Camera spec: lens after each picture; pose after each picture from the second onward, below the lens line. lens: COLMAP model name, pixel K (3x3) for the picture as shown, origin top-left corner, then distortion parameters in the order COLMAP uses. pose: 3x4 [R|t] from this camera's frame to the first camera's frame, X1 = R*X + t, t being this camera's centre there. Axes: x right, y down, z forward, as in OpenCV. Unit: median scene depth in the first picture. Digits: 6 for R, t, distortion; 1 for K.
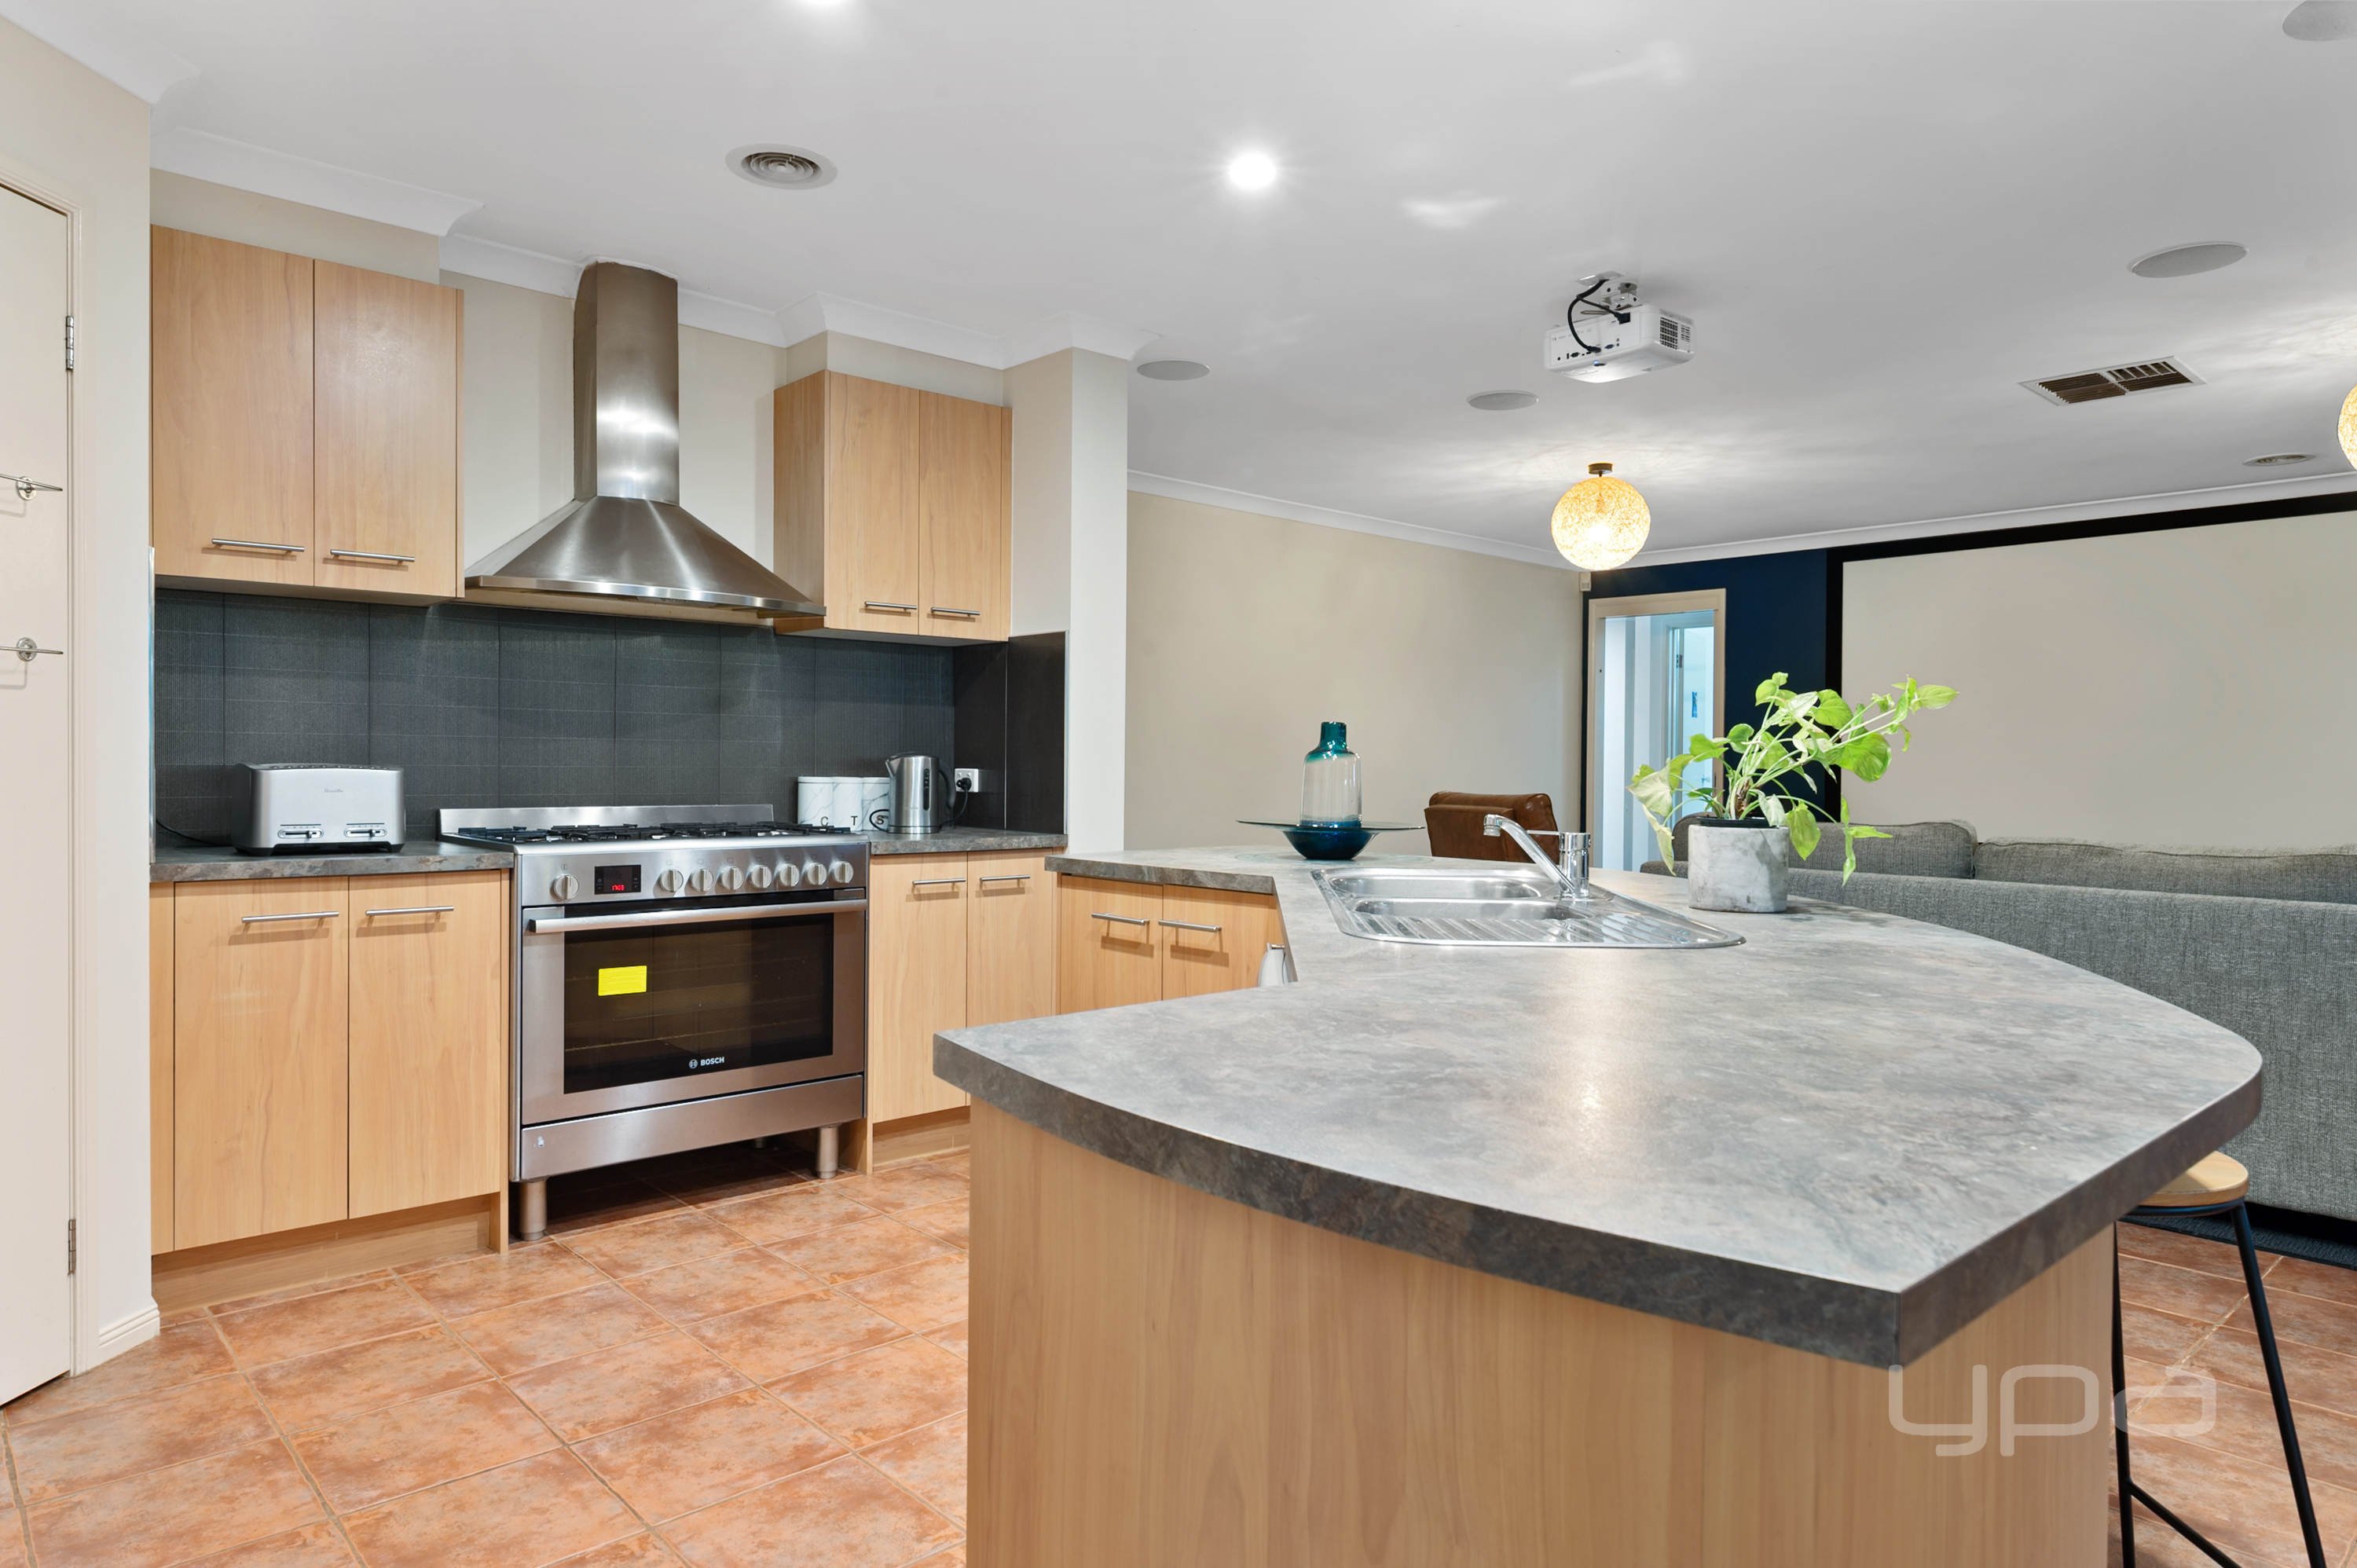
lens RADIAL K [[1424.1, 0, 1175.0], [0, 1424.1, 783.0], [0, 0, 1]] dist [0.009787, 0.001878]
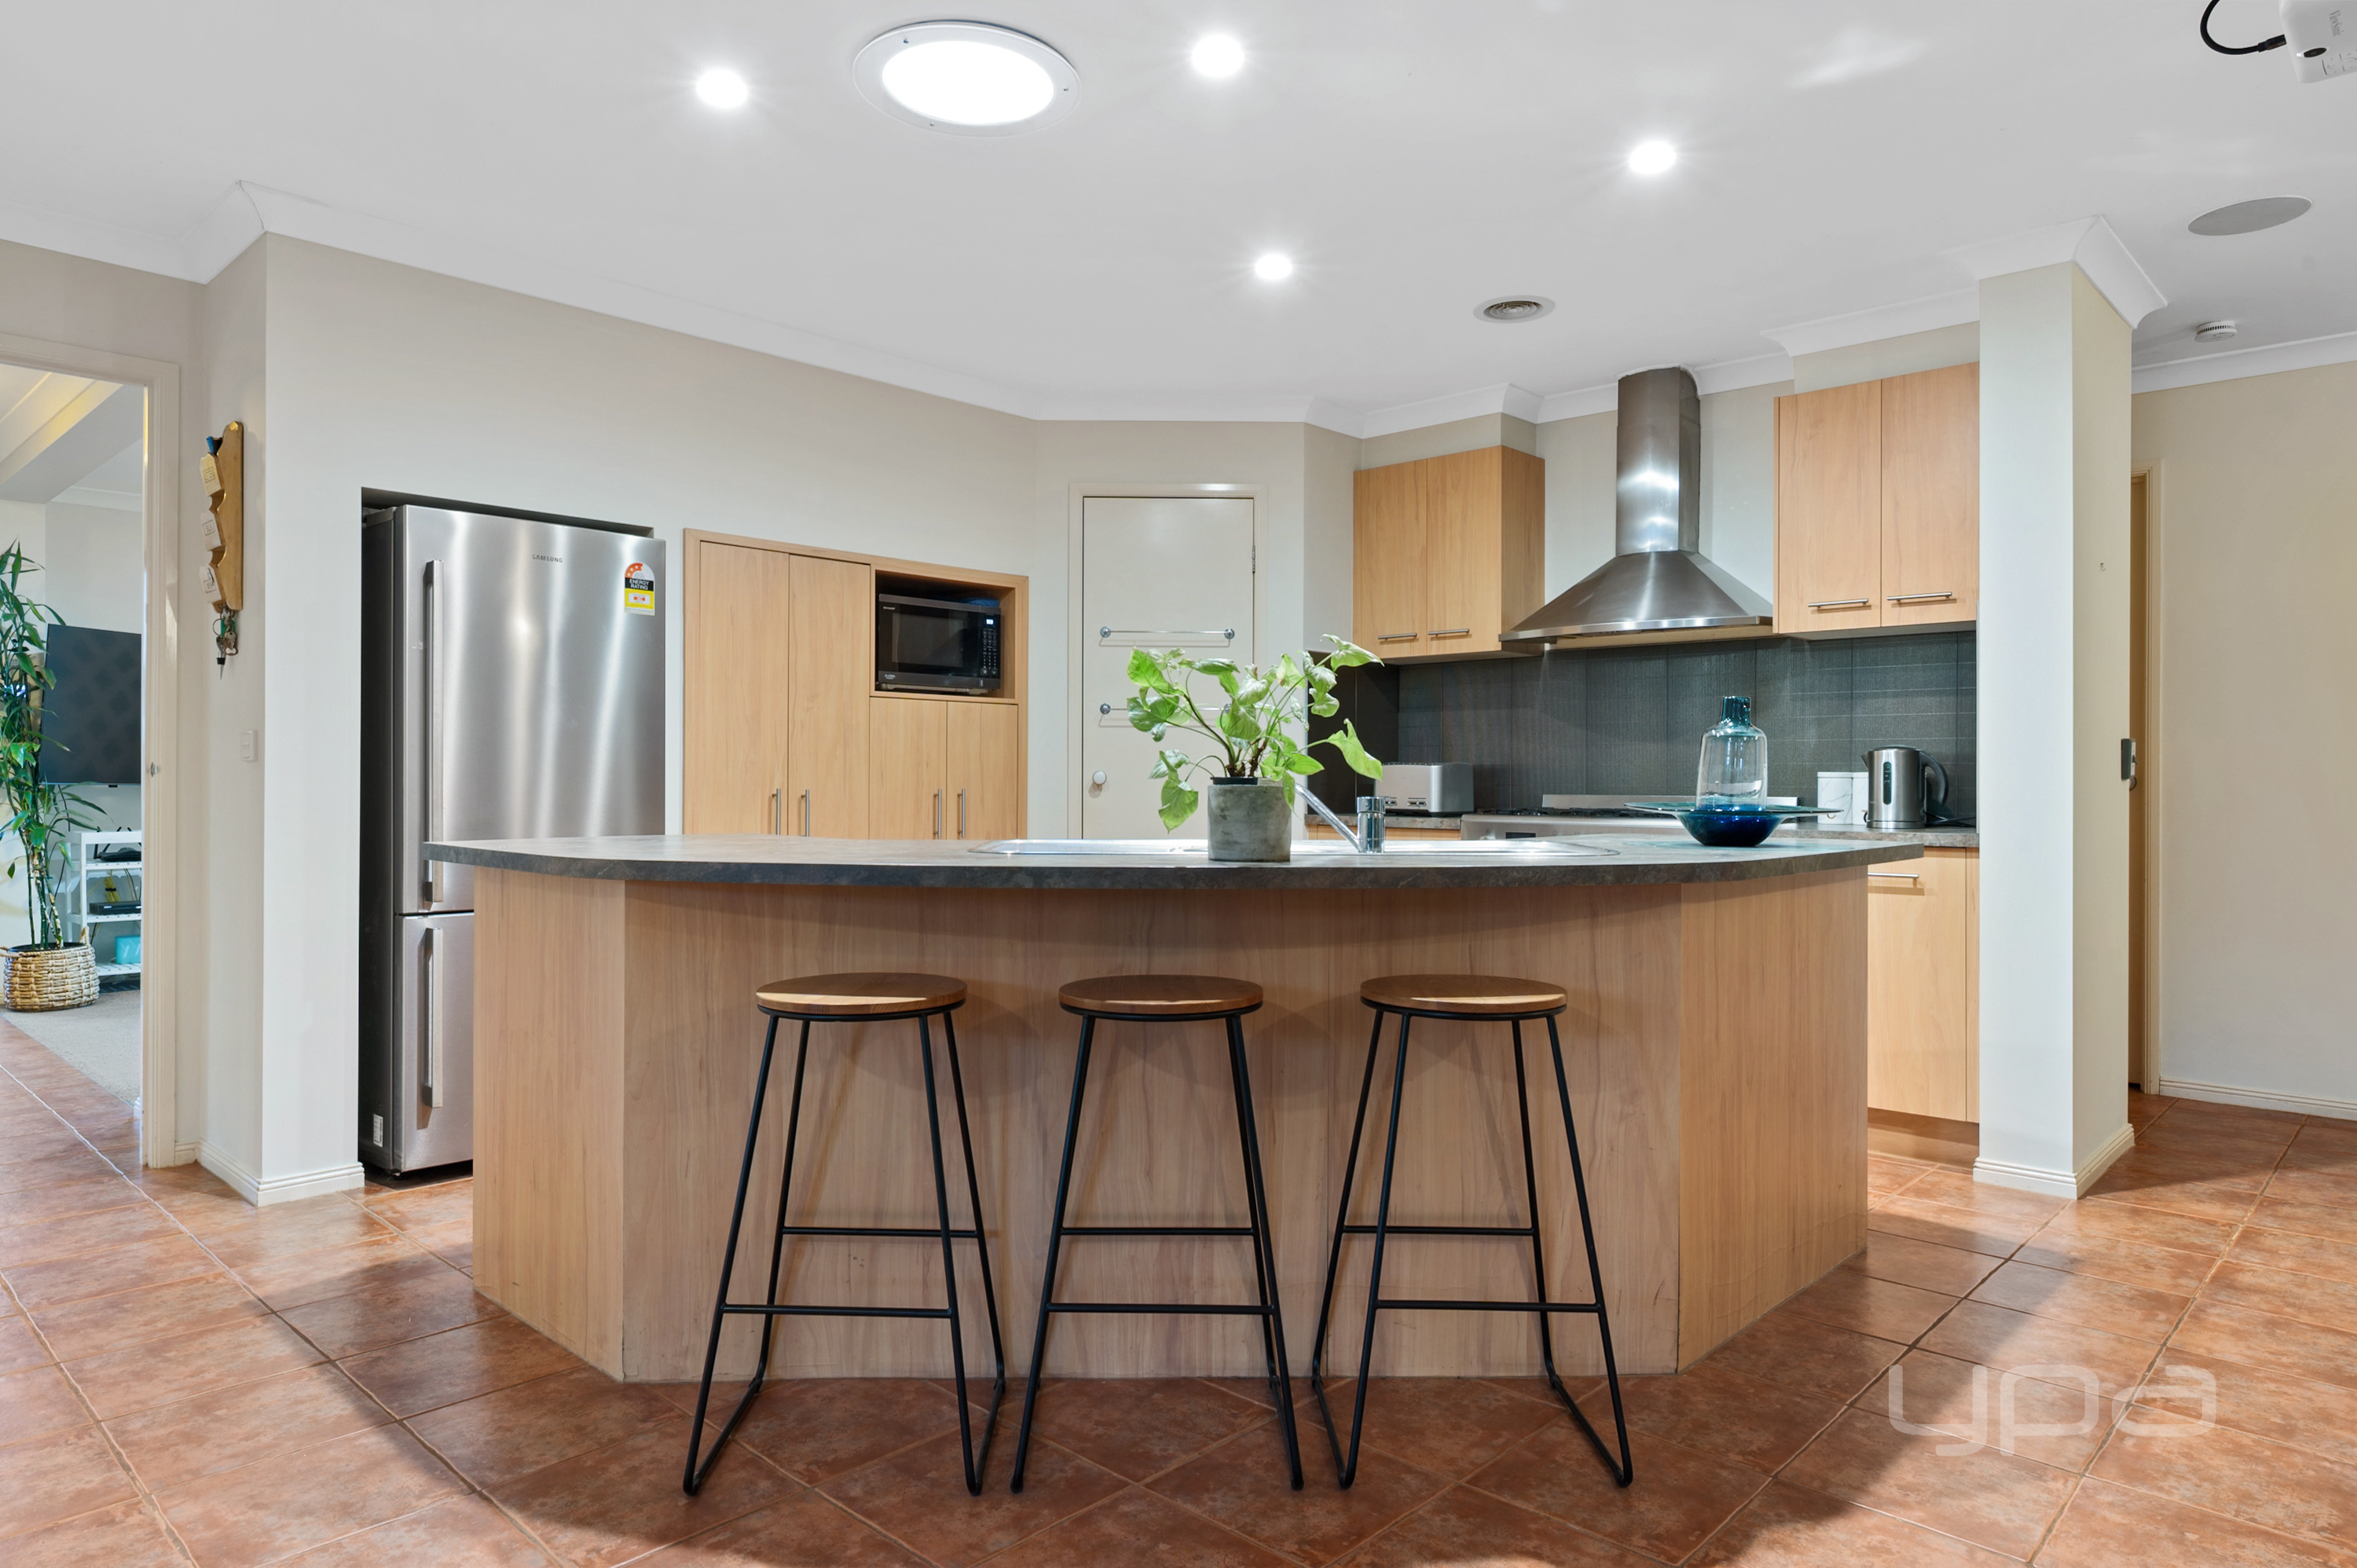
lens RADIAL K [[1424.1, 0, 1175.3], [0, 1424.1, 781.6], [0, 0, 1]] dist [0.009787, 0.001878]
pose [[0.086904, -0.008748, -0.996178, 0.833956], [-0.020030, 0.999744, -0.010527, 0.025813], [0.996015, 0.020868, 0.086707, 0.472964]]
